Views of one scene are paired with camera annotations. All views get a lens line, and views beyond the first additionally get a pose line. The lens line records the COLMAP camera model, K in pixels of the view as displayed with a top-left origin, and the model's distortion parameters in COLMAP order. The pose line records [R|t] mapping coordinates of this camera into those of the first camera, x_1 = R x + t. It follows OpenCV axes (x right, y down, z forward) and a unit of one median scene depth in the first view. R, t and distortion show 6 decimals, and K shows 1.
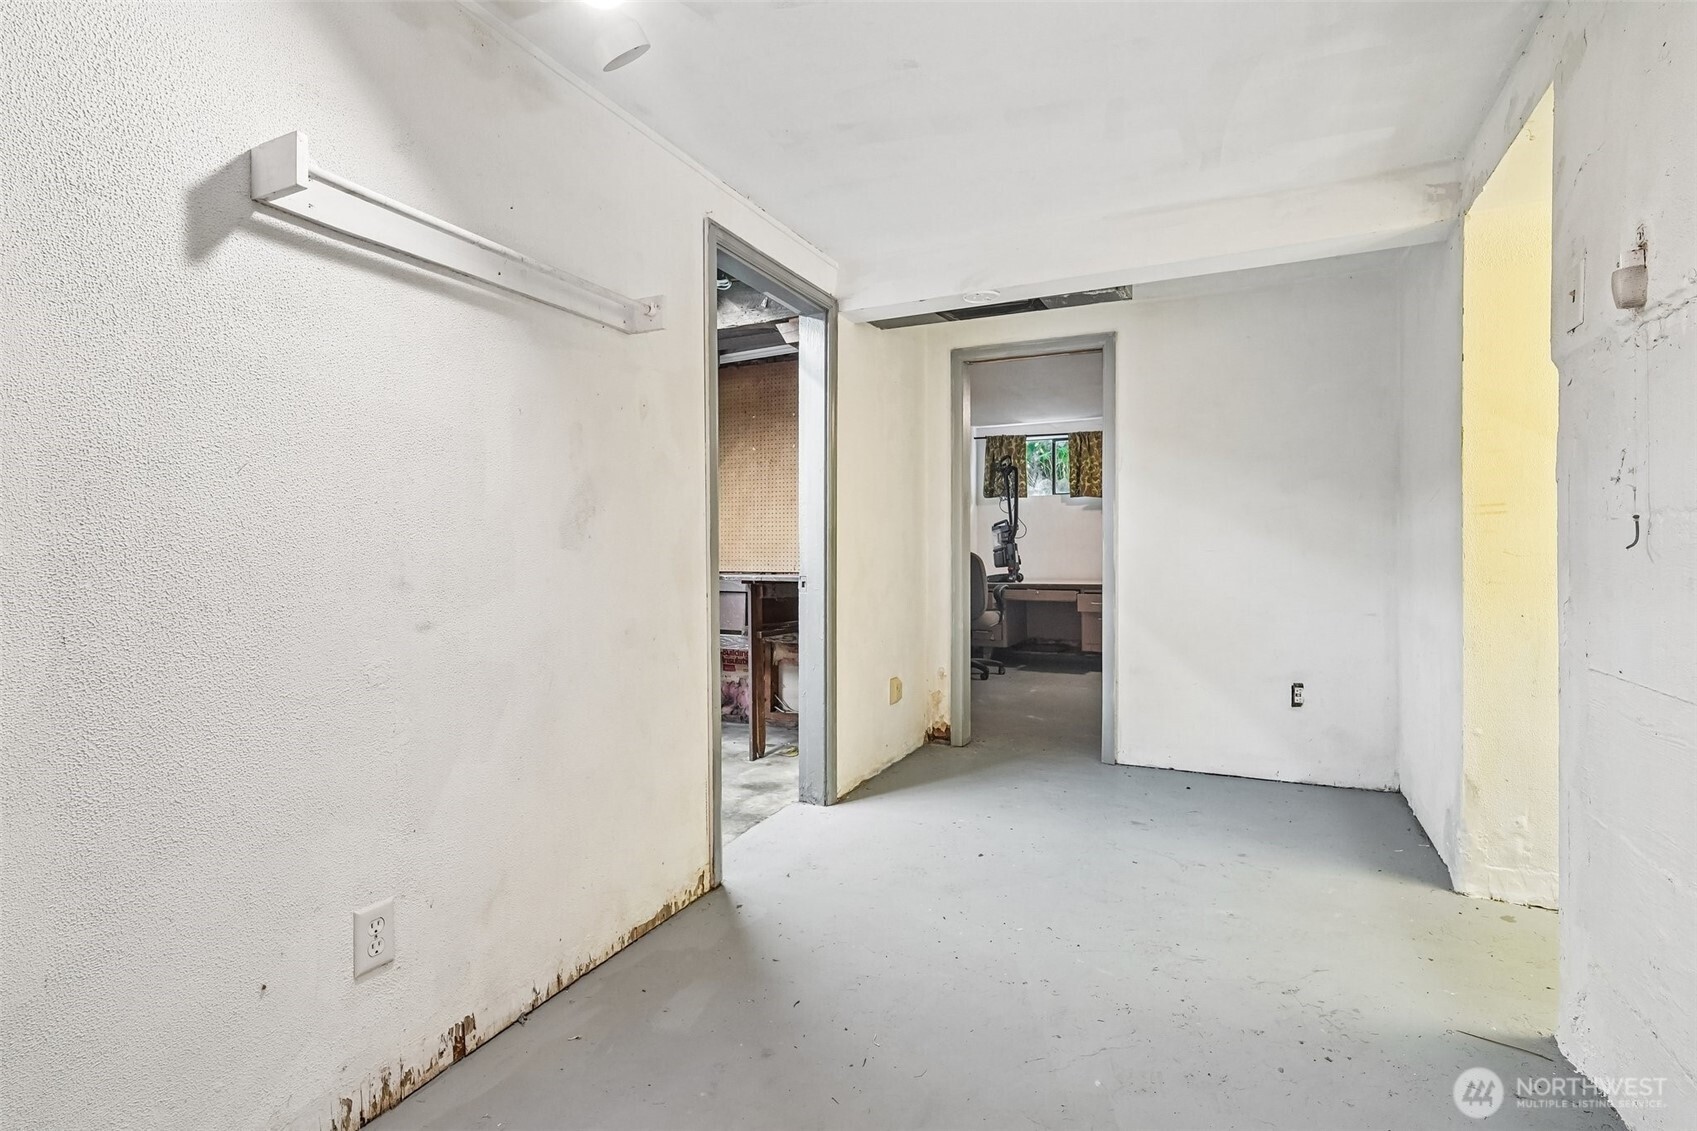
lens RADIAL K [[825.1, 0, 845.7], [0, 825.1, 551.7], [0, 0, 1]] dist [-0.015566, 0.005721]
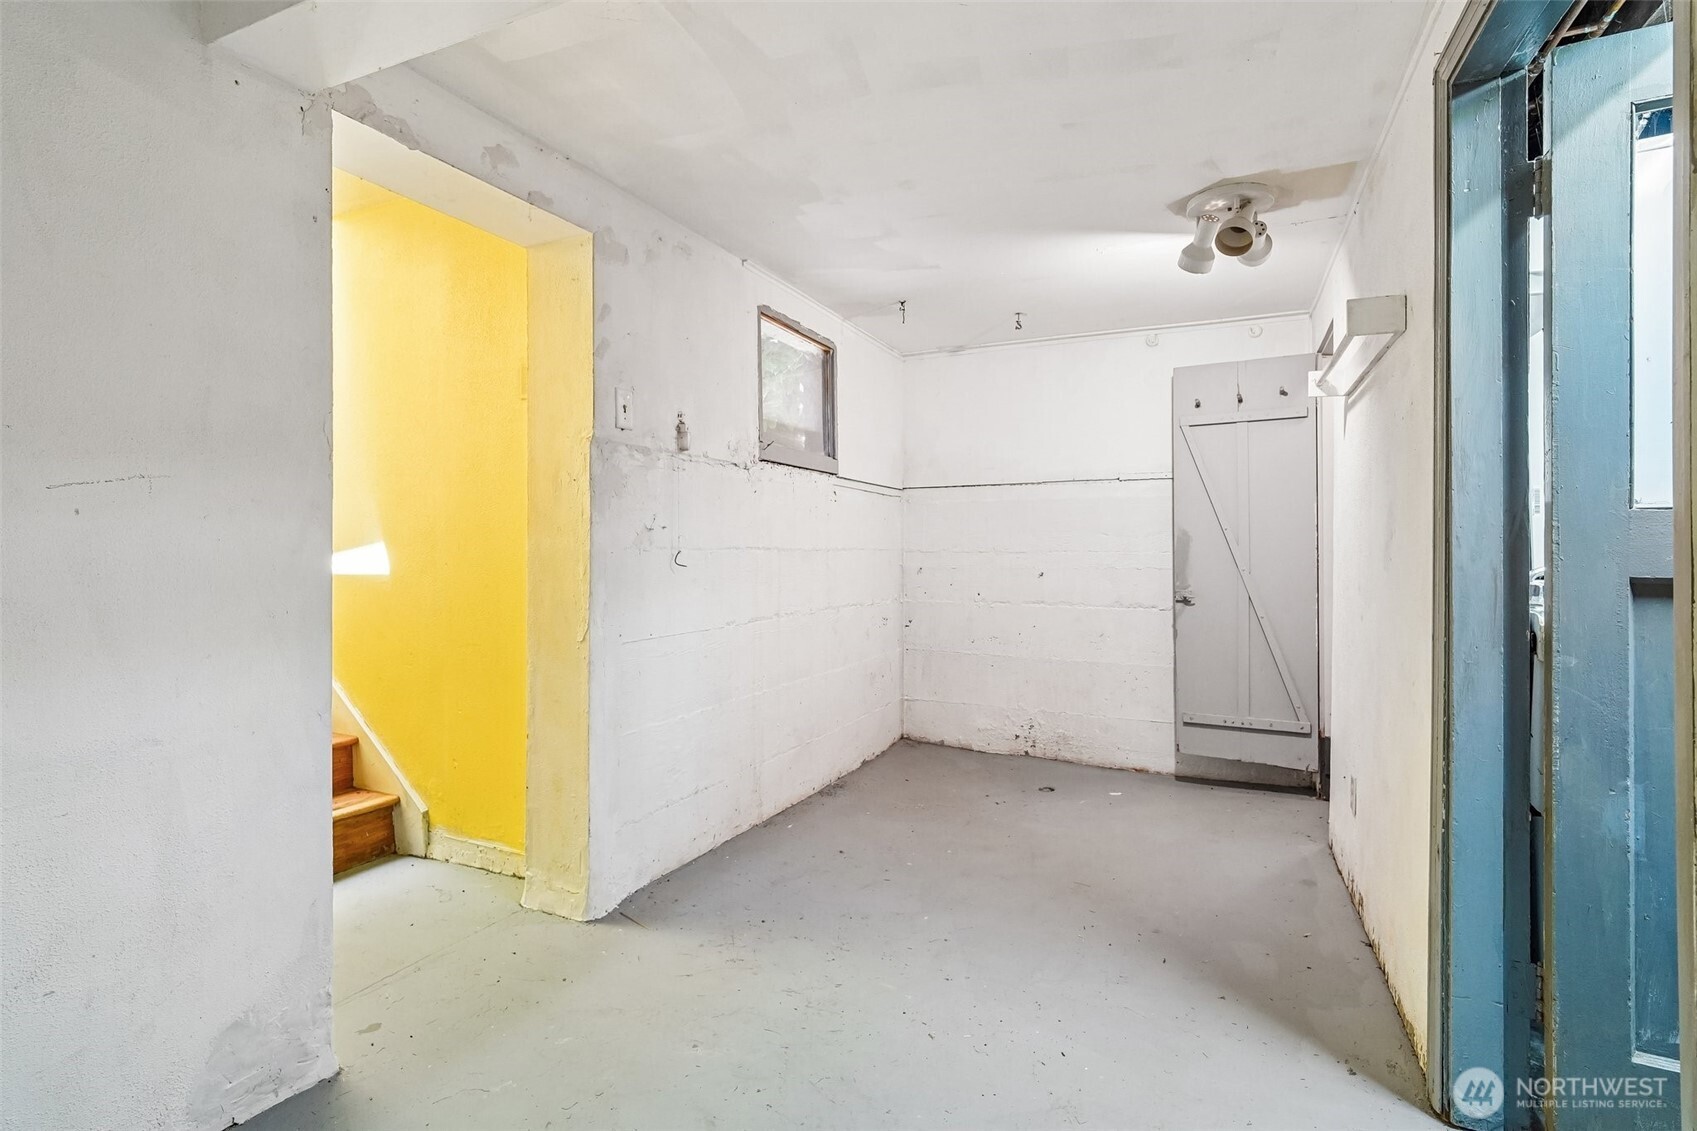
lens RADIAL K [[825.1, 0, 862.9], [0, 825.1, 550.2], [0, 0, 1]] dist [-0.015566, 0.005721]
pose [[-0.999437, 0.004242, -0.033281, 0.376454], [0.003923, 0.999946, 0.009656, -0.041675], [0.033320, 0.009520, -0.999399, 2.009091]]
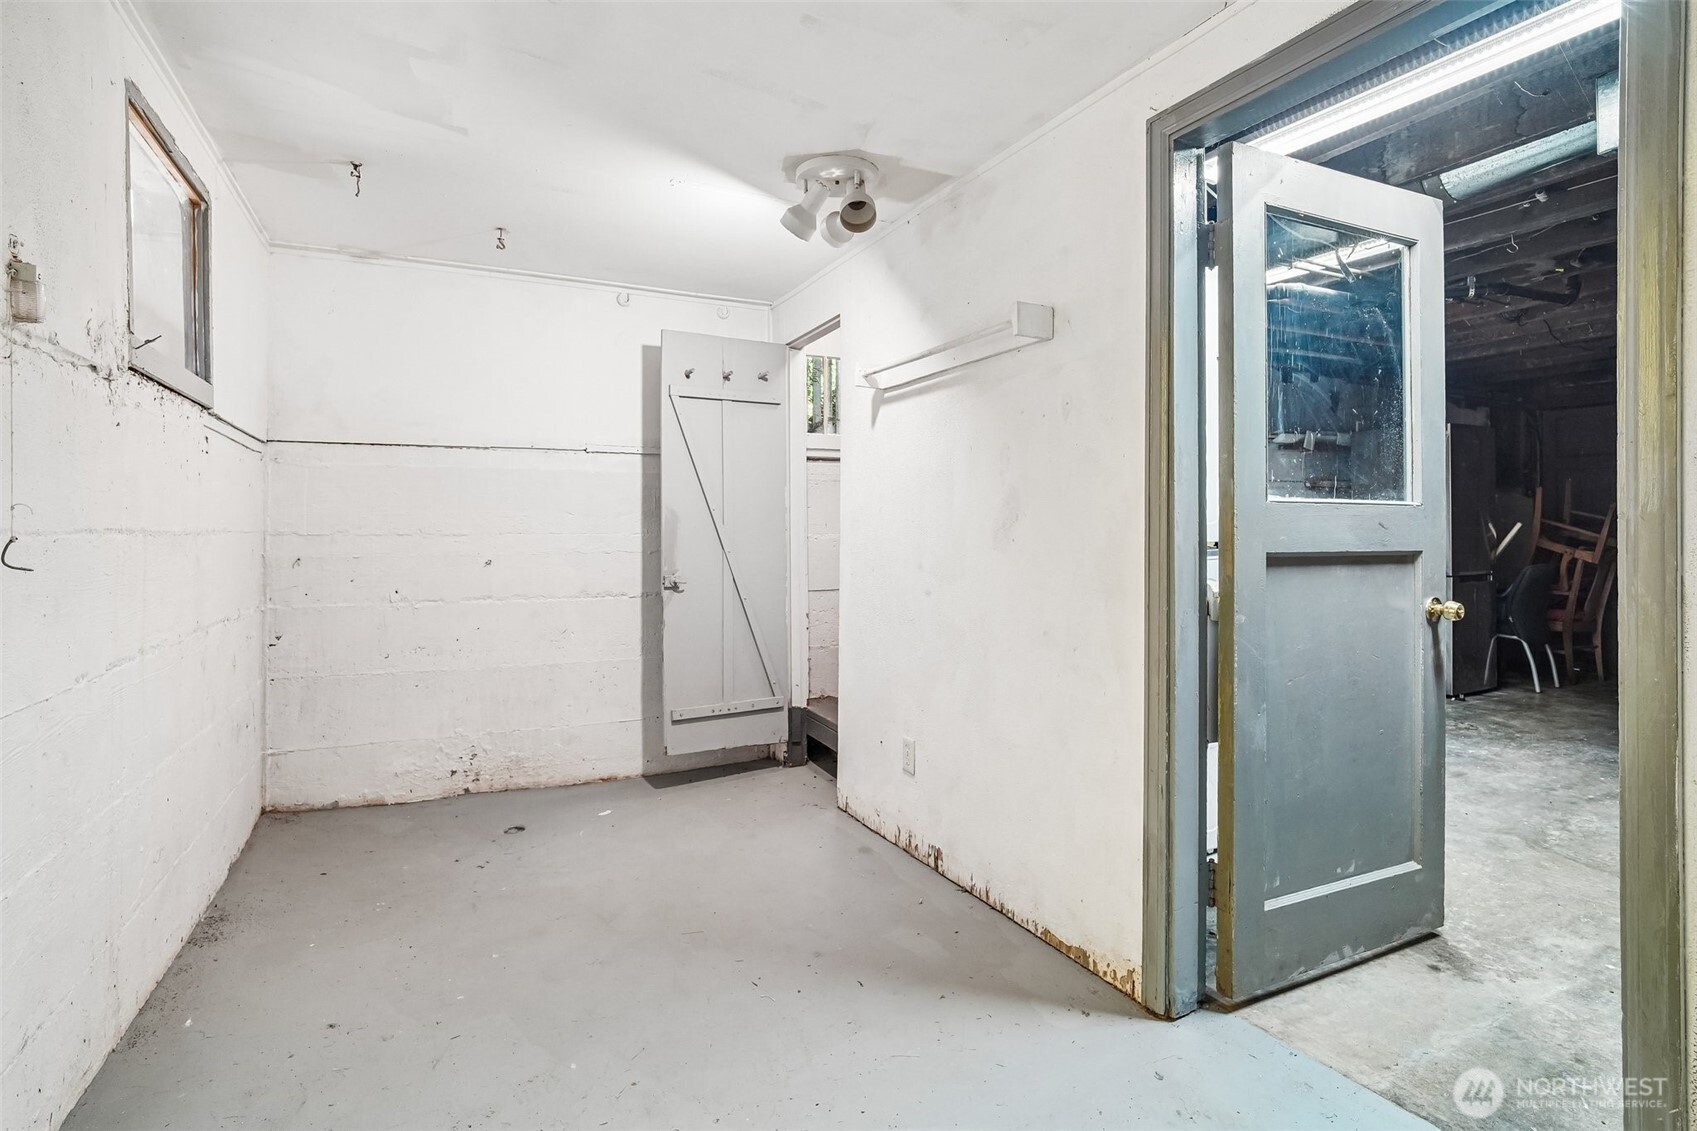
lens RADIAL K [[825.1, 0, 859.7], [0, 825.1, 527.7], [0, 0, 1]] dist [-0.015566, 0.005721]
pose [[-0.605517, 0.002569, -0.795828, 0.733356], [-0.003569, 0.999976, 0.005943, -0.041628], [0.795824, 0.006439, -0.605493, 1.534269]]
